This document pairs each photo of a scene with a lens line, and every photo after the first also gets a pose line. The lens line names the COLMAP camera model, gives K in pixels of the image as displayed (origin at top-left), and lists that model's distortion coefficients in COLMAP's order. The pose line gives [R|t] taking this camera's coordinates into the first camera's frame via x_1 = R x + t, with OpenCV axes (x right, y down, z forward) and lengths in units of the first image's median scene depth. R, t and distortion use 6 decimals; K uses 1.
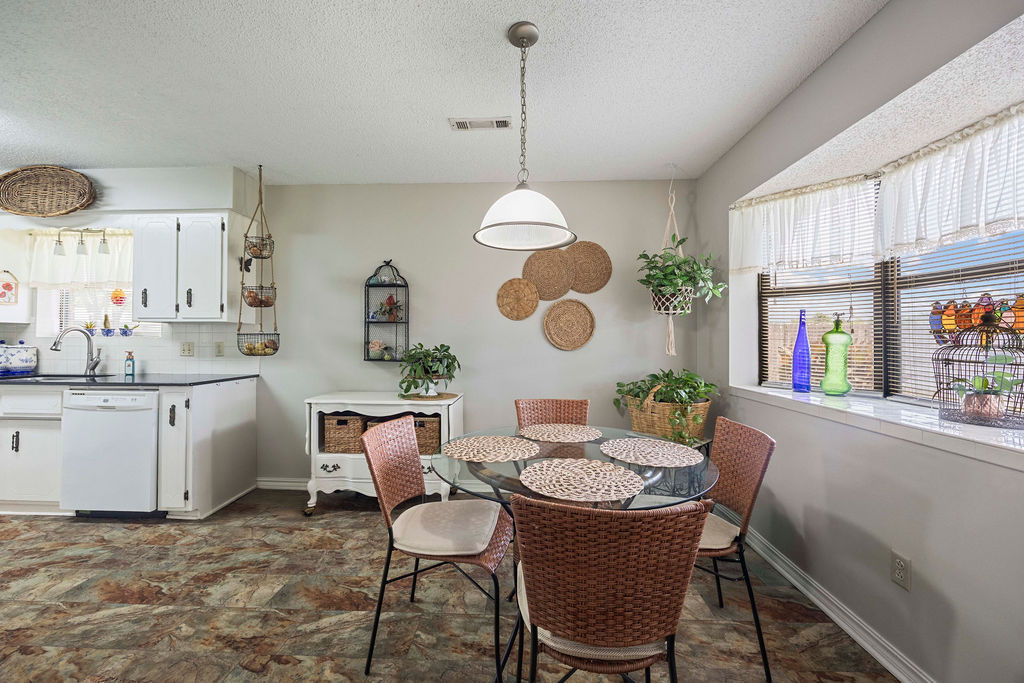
lens RADIAL K [[390.4, 0, 511.8], [0, 390.4, 336.3], [0, 0, 1]] dist [-0.006831, 0.000293]
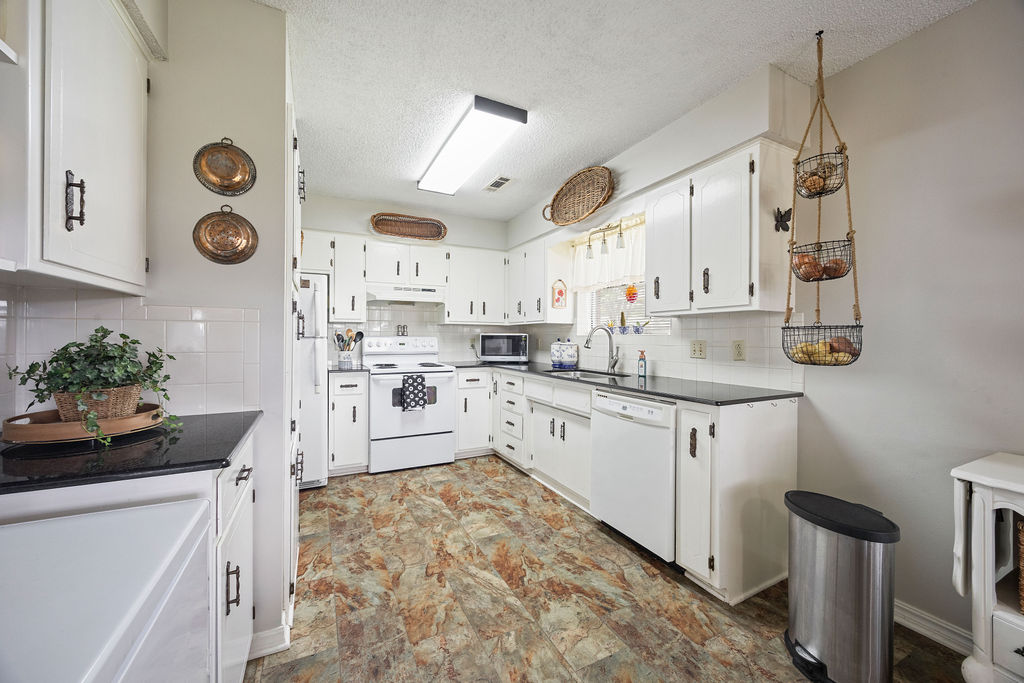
lens RADIAL K [[390.4, 0, 507.9], [0, 390.4, 337.2], [0, 0, 1]] dist [-0.006831, 0.000293]
pose [[0.468475, -0.002464, -0.883473, -0.353000], [0.007435, 0.999972, 0.001153, 0.004970], [0.883445, -0.007109, 0.468481, 0.320080]]
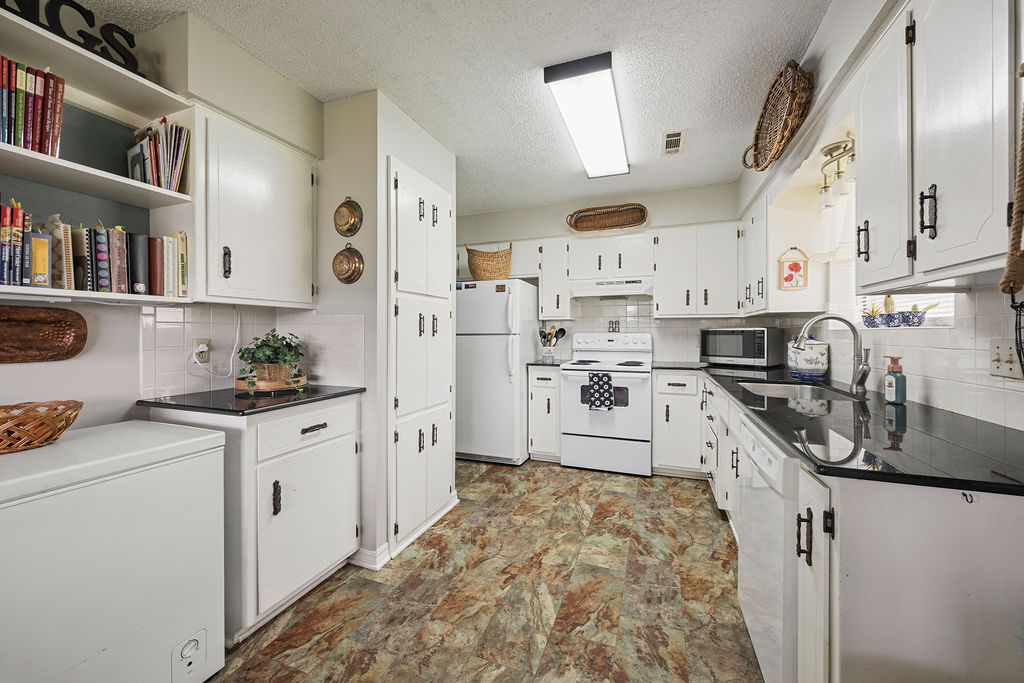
lens RADIAL K [[390.4, 0, 506.9], [0, 390.4, 331.6], [0, 0, 1]] dist [-0.006831, 0.000293]
pose [[-0.334801, -0.006705, -0.942265, -0.378690], [0.009564, 0.999899, -0.010513, 0.008354], [0.942240, -0.012532, -0.334703, 0.756640]]
